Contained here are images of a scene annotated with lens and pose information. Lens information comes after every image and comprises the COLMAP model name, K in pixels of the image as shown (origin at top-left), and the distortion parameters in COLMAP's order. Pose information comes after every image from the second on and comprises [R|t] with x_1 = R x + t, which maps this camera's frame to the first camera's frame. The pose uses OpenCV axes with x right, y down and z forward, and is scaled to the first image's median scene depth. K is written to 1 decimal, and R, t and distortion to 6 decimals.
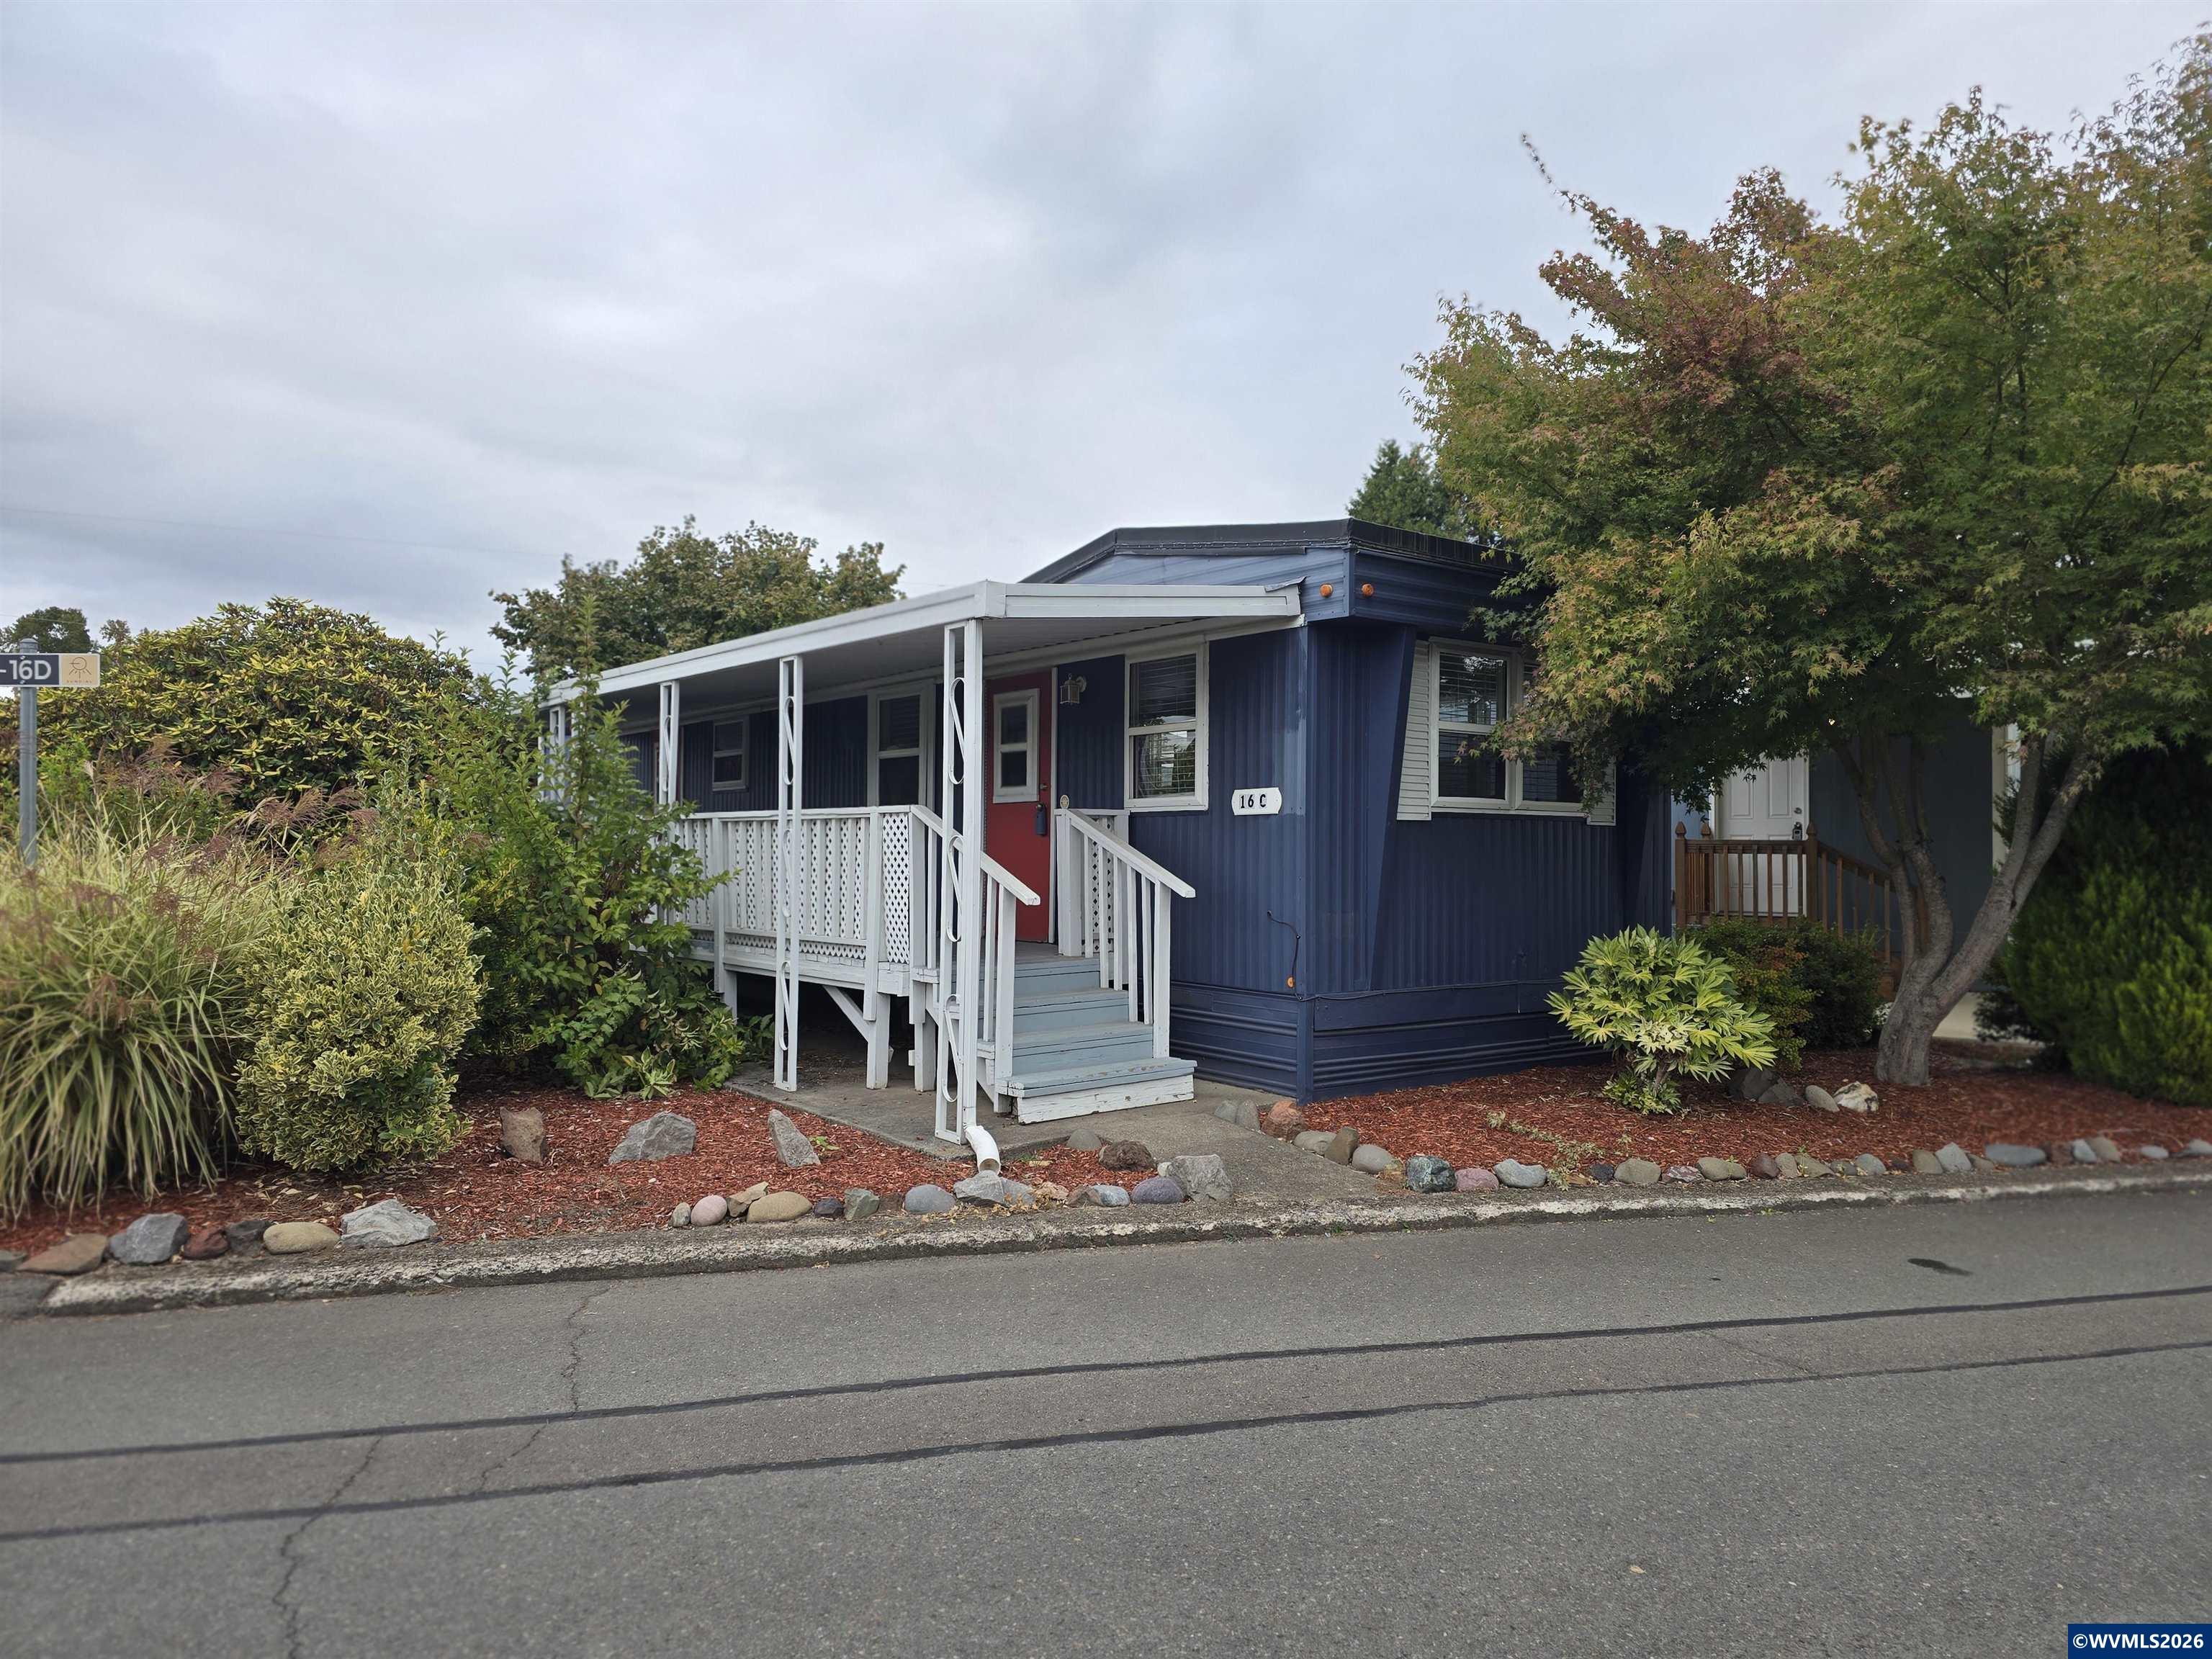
lens RADIAL K [[1465.4, 0, 1080.2], [0, 1465.4, 825.6], [0, 0, 1]] dist [0.069554, -0.065963]
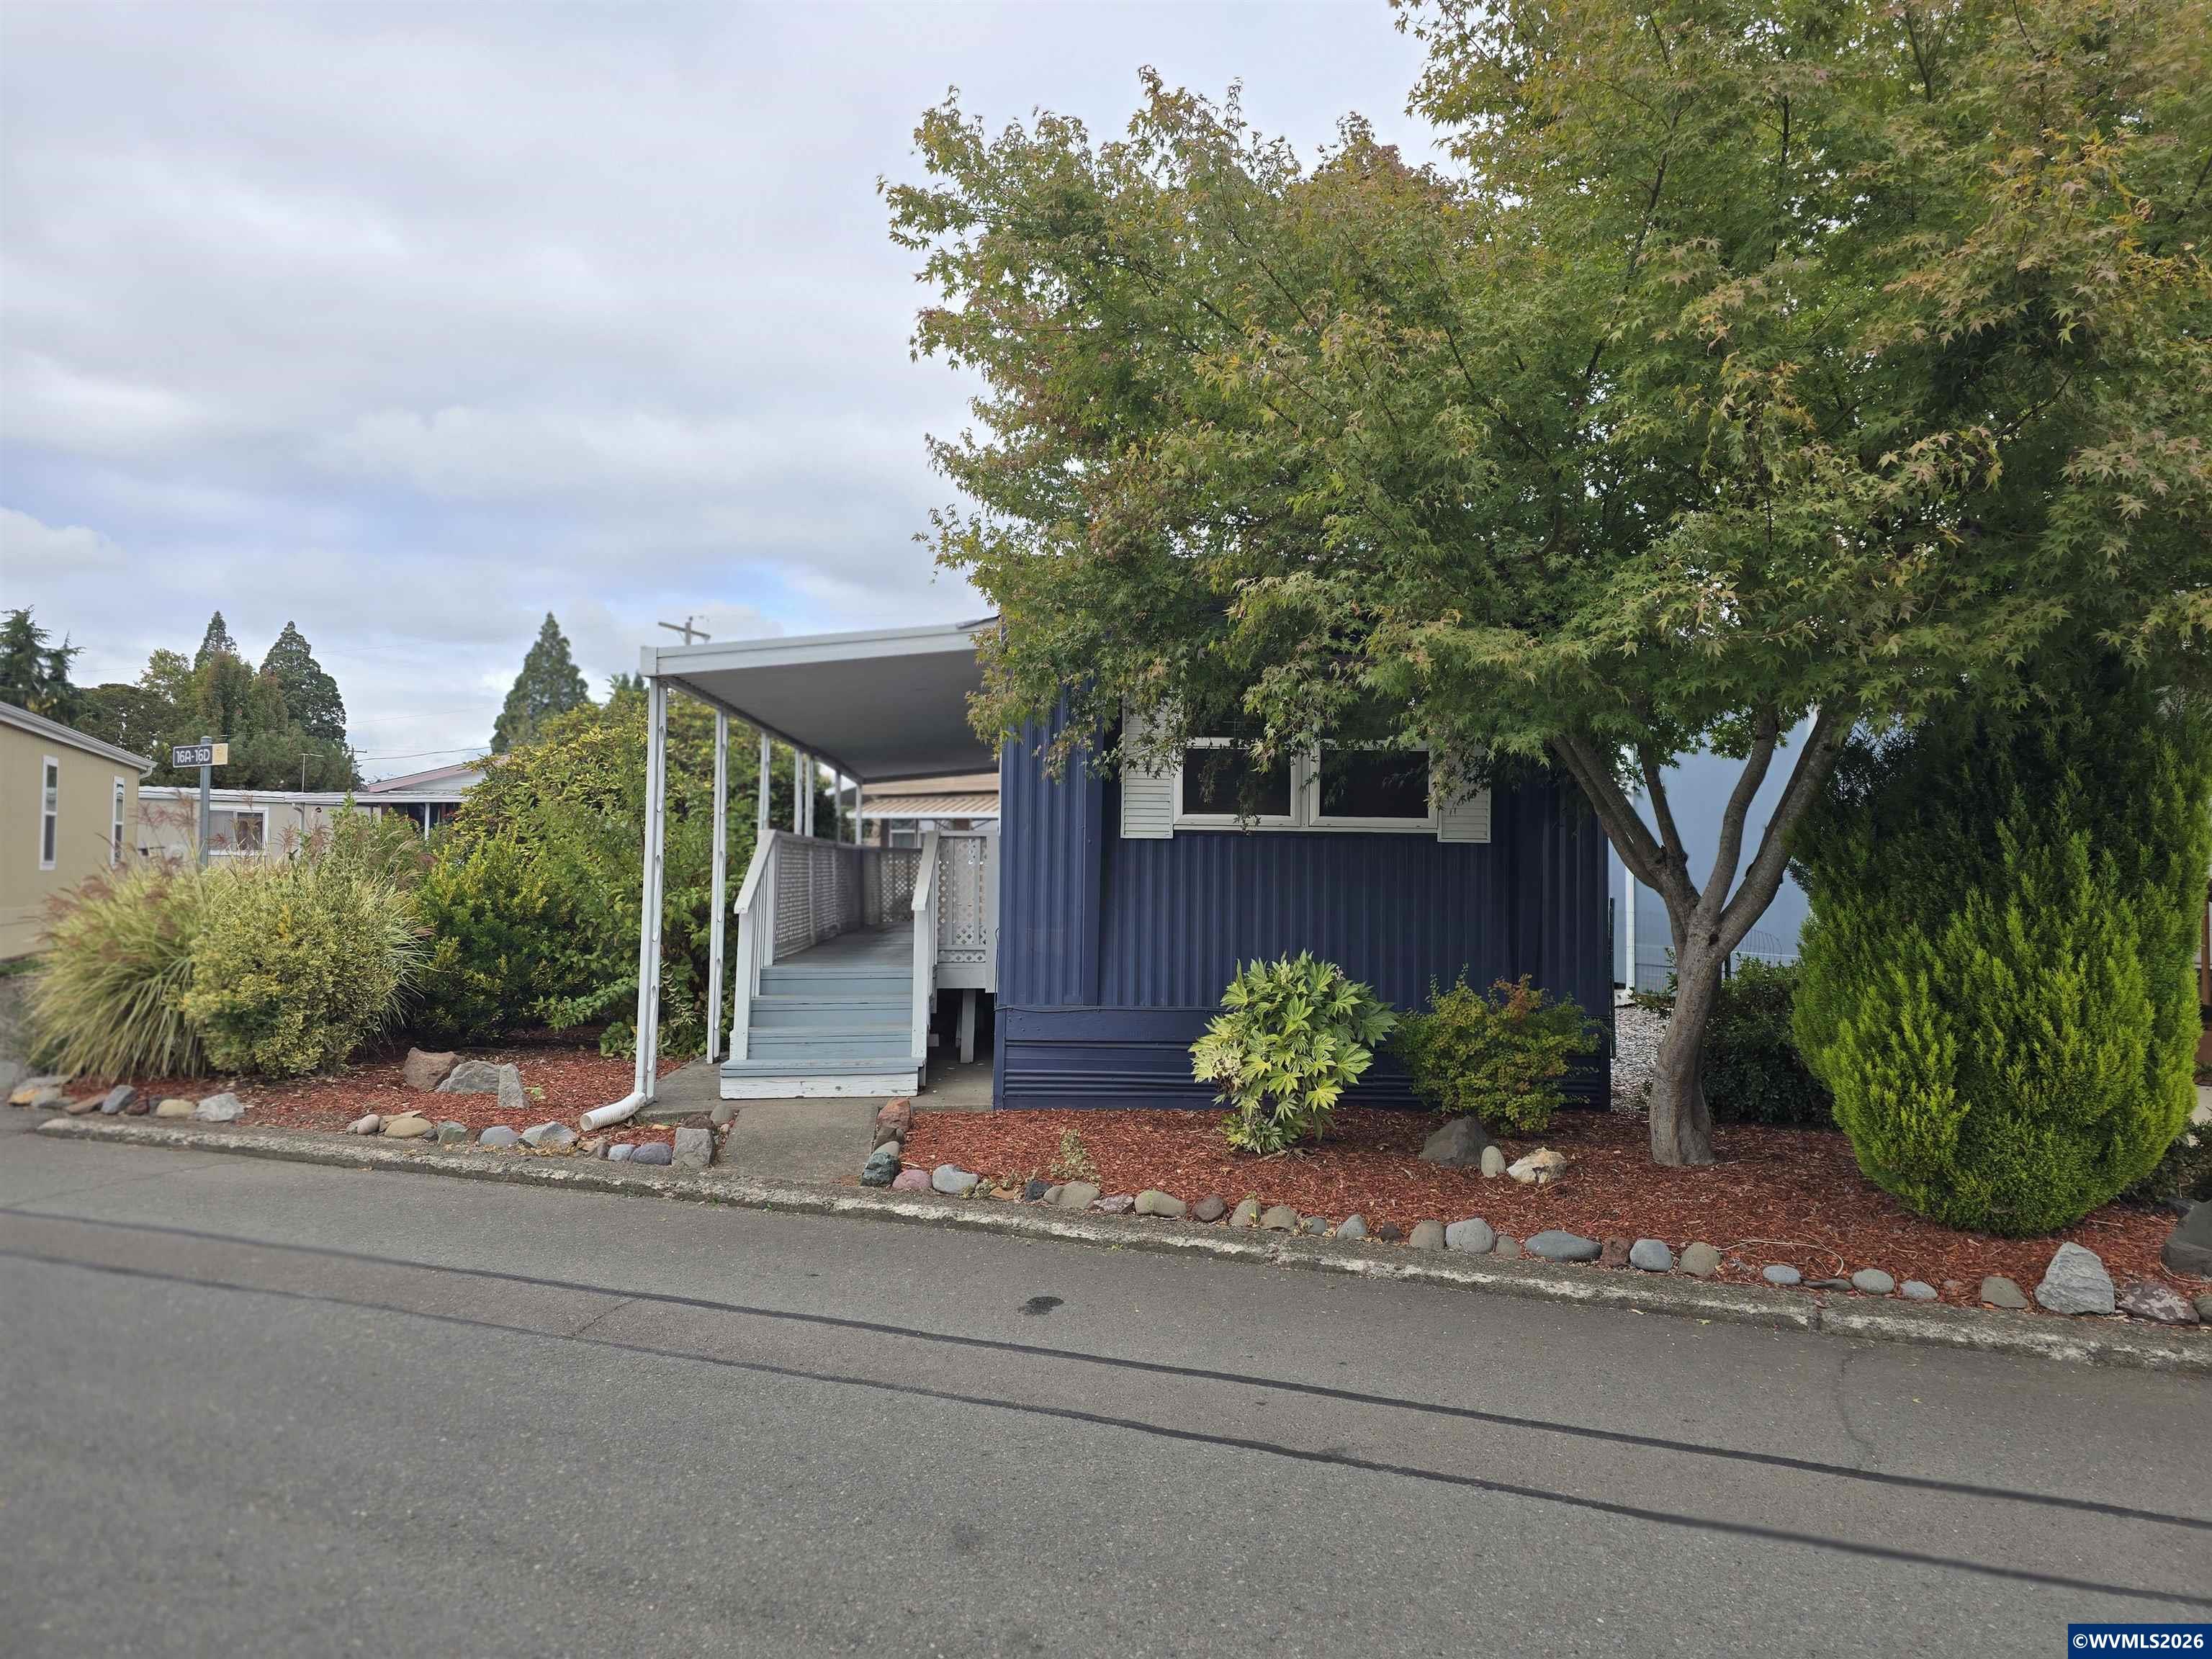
lens RADIAL K [[1465.4, 0, 1080.2], [0, 1465.4, 825.6], [0, 0, 1]] dist [0.069554, -0.065963]
pose [[0.823874, -0.013189, -0.566620, 0.940375], [0.000189, 0.999736, -0.022996, 0.013741], [0.566773, 0.018839, 0.823658, 0.205802]]
